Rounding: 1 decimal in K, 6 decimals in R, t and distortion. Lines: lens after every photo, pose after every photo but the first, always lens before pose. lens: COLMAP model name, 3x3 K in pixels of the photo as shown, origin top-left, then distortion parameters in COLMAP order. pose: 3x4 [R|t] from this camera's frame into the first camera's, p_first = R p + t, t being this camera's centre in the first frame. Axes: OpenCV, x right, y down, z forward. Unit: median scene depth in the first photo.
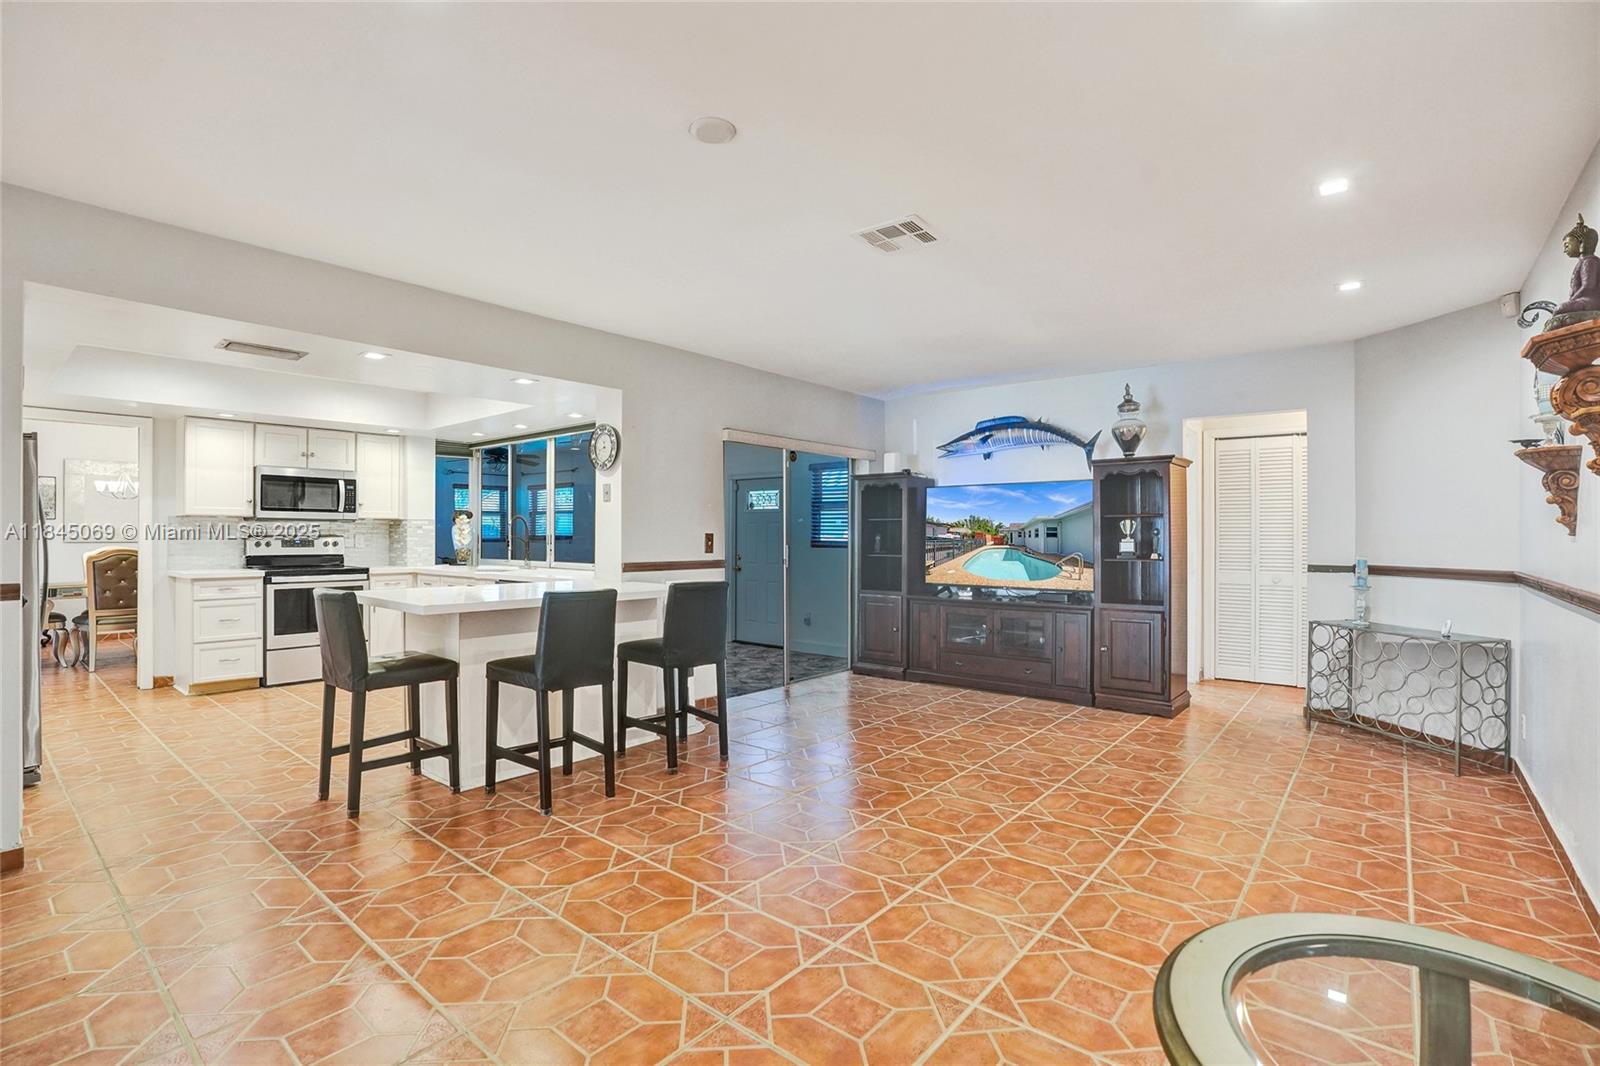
lens RADIAL K [[734.2, 0, 828.0], [0, 734.2, 534.8], [0, 0, 1]] dist [-0.003572, -0.000268]
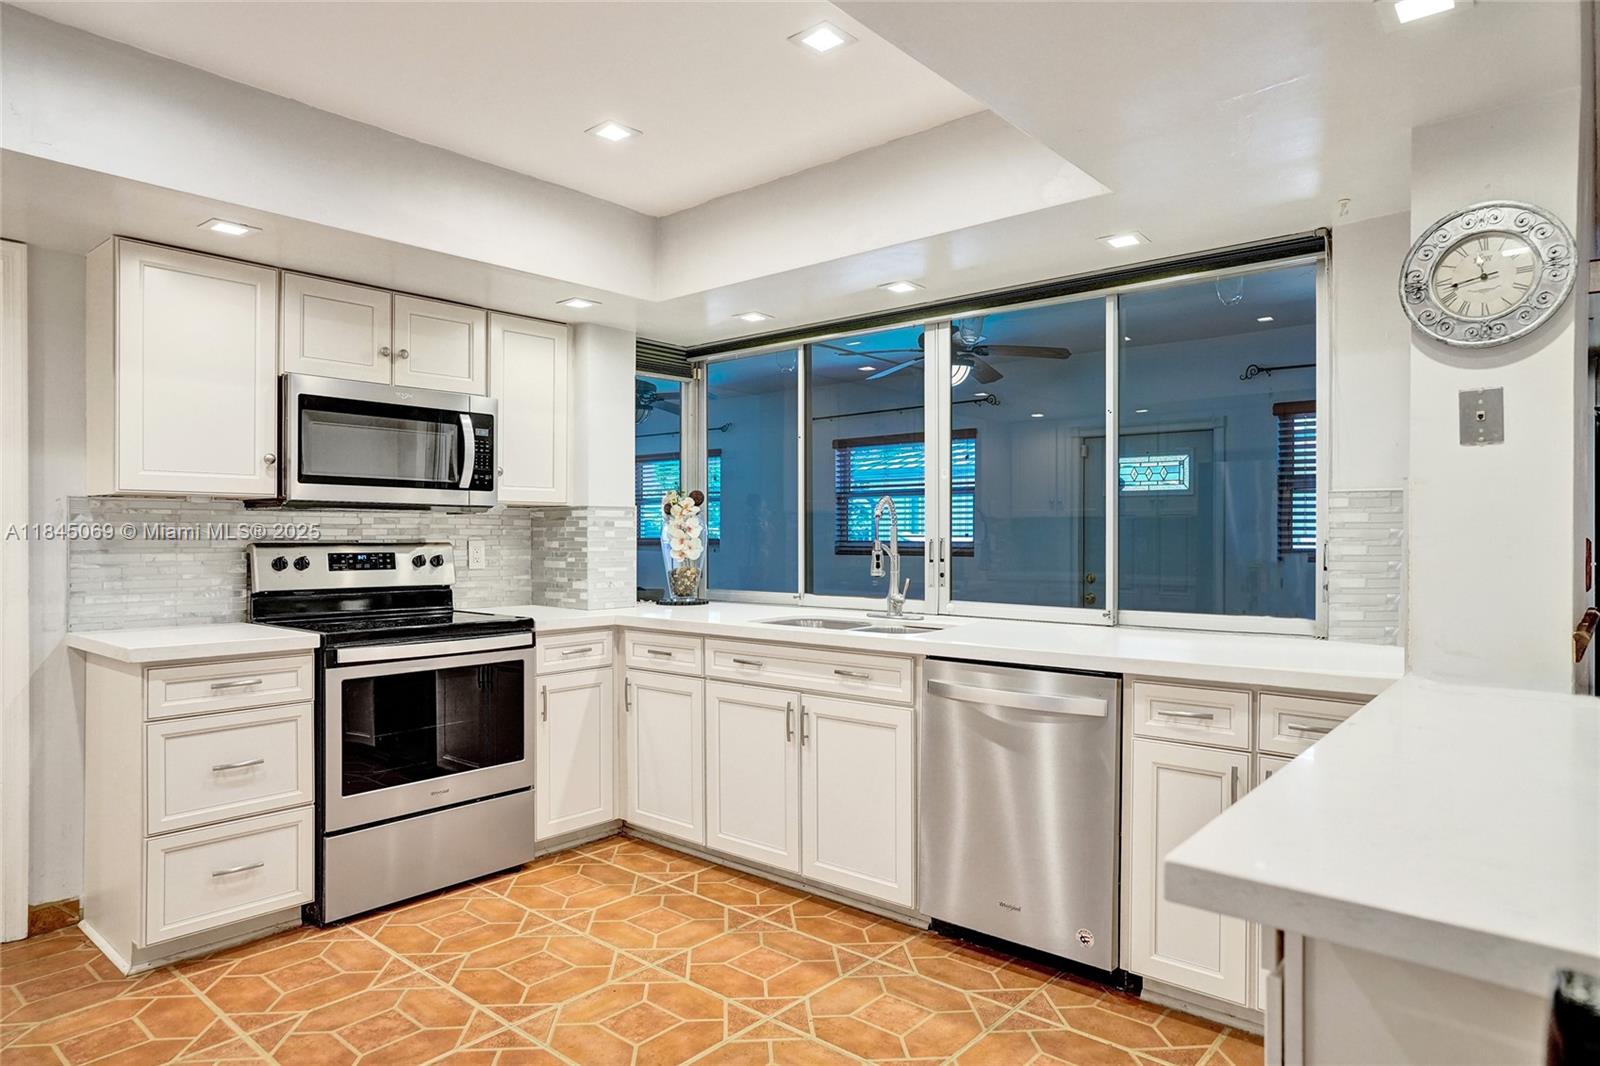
lens RADIAL K [[945.2, 0, 886.0], [0, 945.2, 538.8], [0, 0, 1]] dist [-0.045073, 0.037513]
pose [[0.999860, -0.003607, 0.016358, -0.426643], [0.003615, 0.999993, -0.000422, -0.000402], [-0.016357, 0.000481, 0.999866, 0.445234]]
